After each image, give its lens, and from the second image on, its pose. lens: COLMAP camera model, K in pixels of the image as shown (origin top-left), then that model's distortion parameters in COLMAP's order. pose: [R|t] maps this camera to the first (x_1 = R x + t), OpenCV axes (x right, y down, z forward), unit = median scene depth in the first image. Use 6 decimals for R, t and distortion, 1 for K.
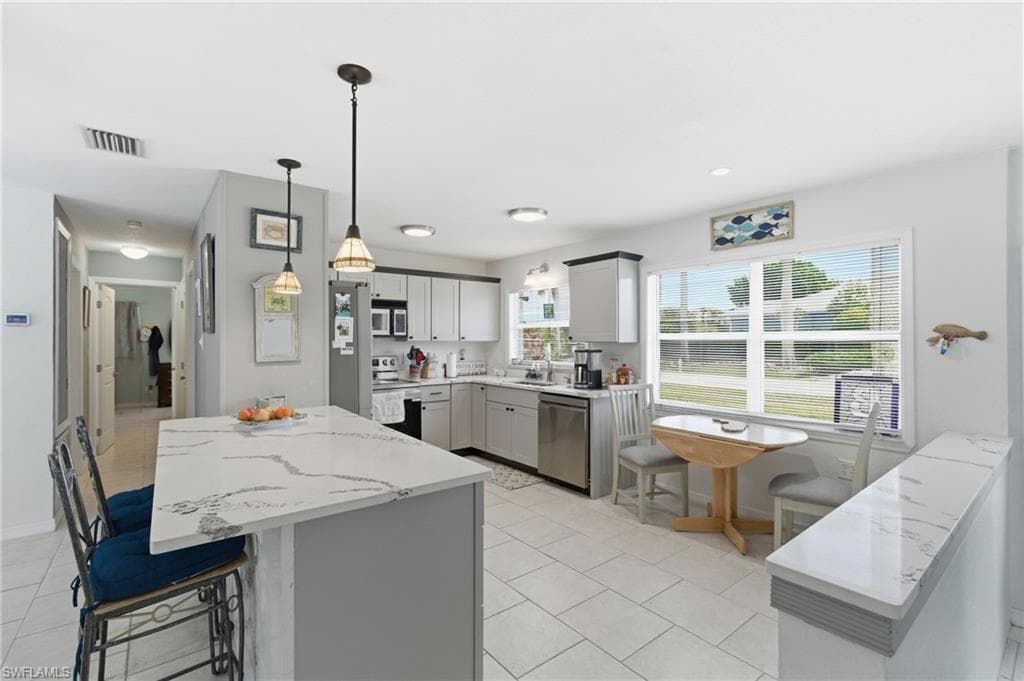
lens RADIAL K [[462.6, 0, 513.8], [0, 462.6, 339.4], [0, 0, 1]] dist [-0.002053, 0.001182]
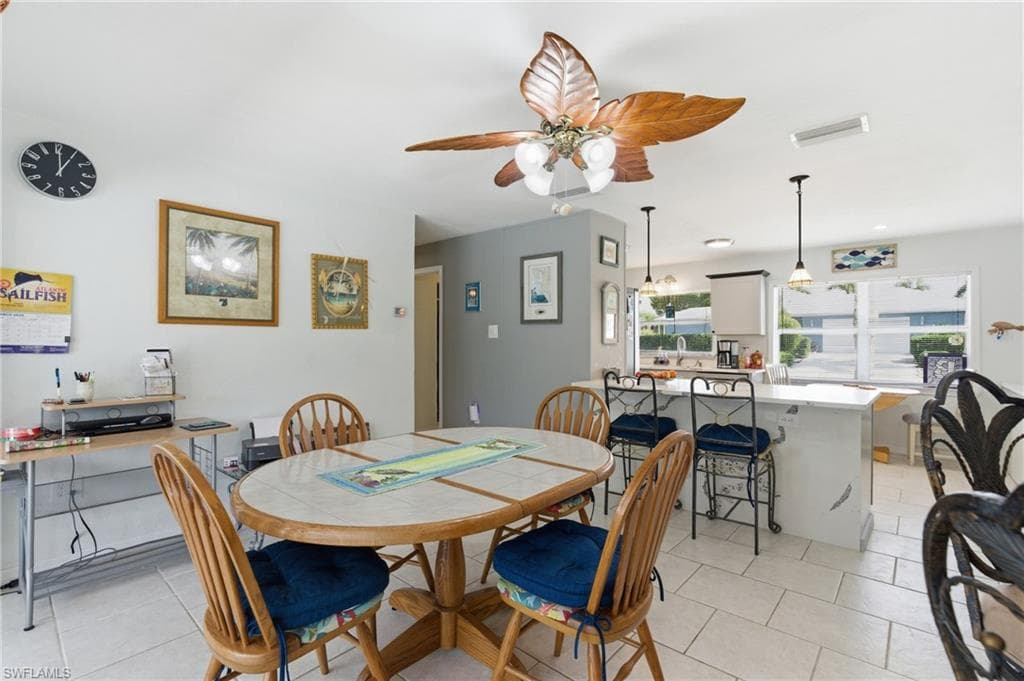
lens RADIAL K [[462.6, 0, 509.0], [0, 462.6, 341.3], [0, 0, 1]] dist [-0.002053, 0.001182]
pose [[0.985103, 0.002379, 0.171948, -0.929864], [-0.001913, 0.999994, -0.002877, 0.038818], [-0.171953, 0.002505, 0.985102, -0.311299]]
